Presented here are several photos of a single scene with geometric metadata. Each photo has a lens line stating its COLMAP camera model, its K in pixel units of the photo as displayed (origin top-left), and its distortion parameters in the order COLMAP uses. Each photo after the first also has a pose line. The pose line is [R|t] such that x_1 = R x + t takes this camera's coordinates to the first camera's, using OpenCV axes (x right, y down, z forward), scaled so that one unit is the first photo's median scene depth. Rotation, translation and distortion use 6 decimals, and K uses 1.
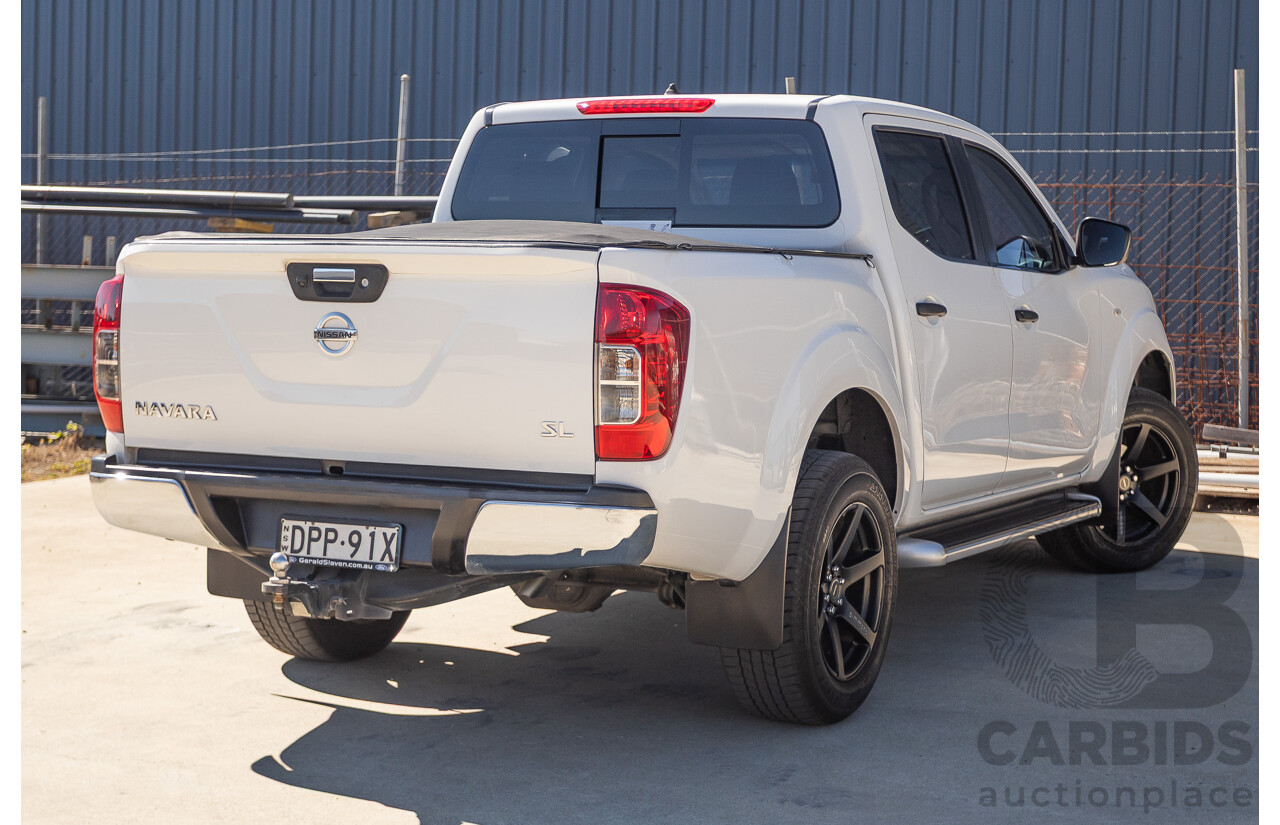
lens RADIAL K [[2262.1, 0, 611.1], [0, 2262.1, 413.1], [0, 0, 1]] dist [-0.022736, 0.009248]
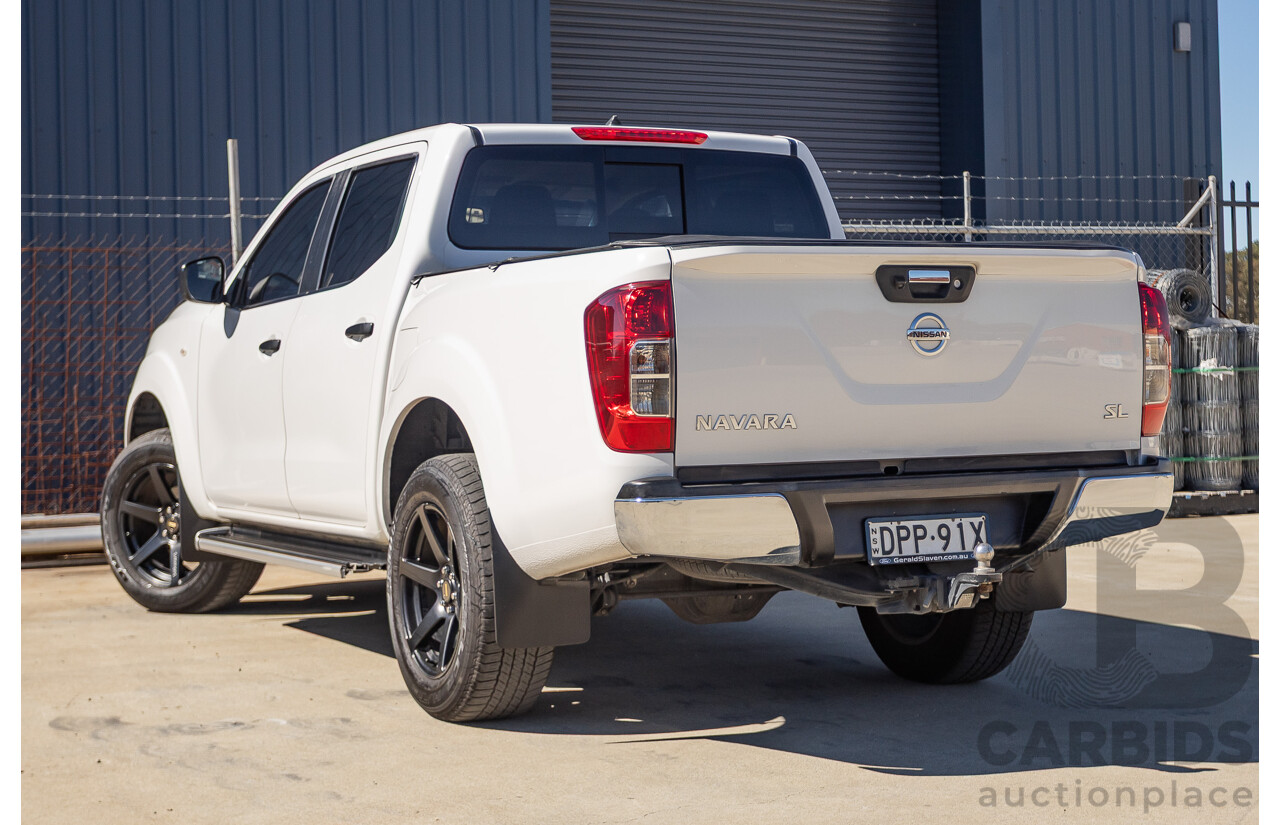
lens RADIAL K [[2134.5, 0, 643.8], [0, 2134.5, 397.2], [0, 0, 1]] dist [0.004530, -0.001816]
pose [[0.603004, -0.035807, 0.796934, -0.959289], [0.074066, 0.997190, -0.011238, -0.004937], [-0.794293, 0.065802, 0.603961, 0.511298]]
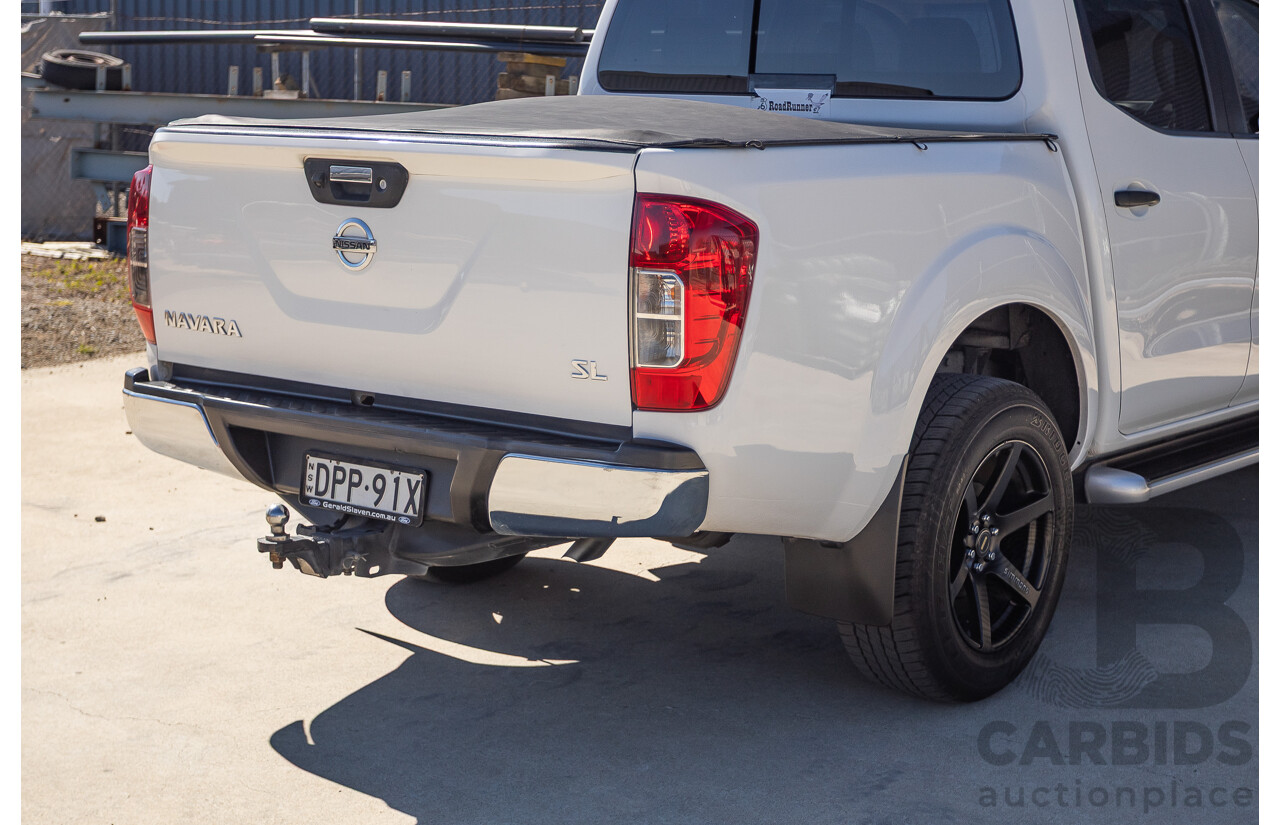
lens RADIAL K [[2134.5, 0, 643.8], [0, 2134.5, 397.2], [0, 0, 1]] dist [0.004530, -0.001816]
pose [[0.983196, 0.025480, -0.180764, 0.128605], [-0.009443, 0.995984, 0.089029, -0.049325], [0.182306, -0.085826, 0.979489, 0.228698]]
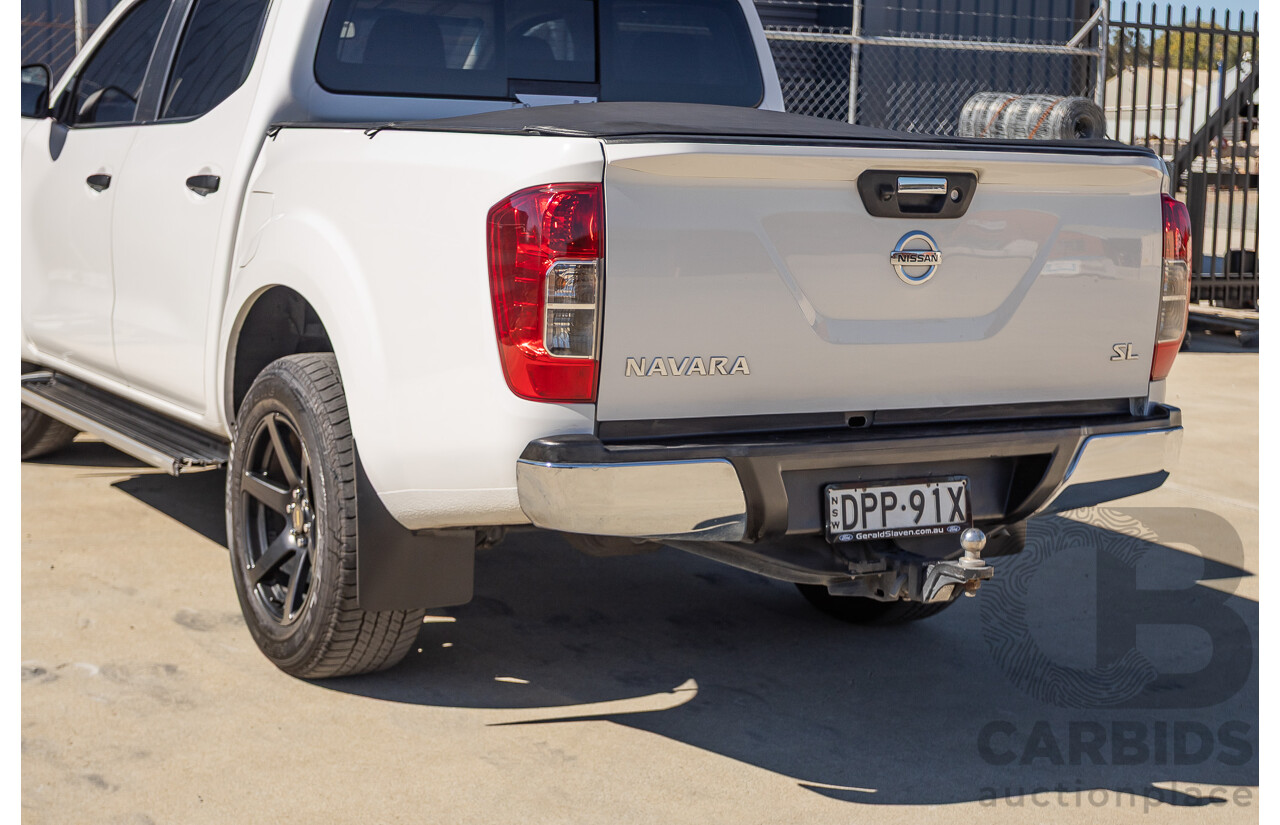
lens RADIAL K [[2023.0, 0, 605.1], [0, 2023.0, 384.8], [0, 0, 1]] dist [-0.022687, 0.109054]
pose [[0.558955, -0.101505, 0.822962, -0.781676], [0.024728, 0.994078, 0.105815, -0.068422], [-0.828829, -0.038796, 0.558155, 0.672256]]
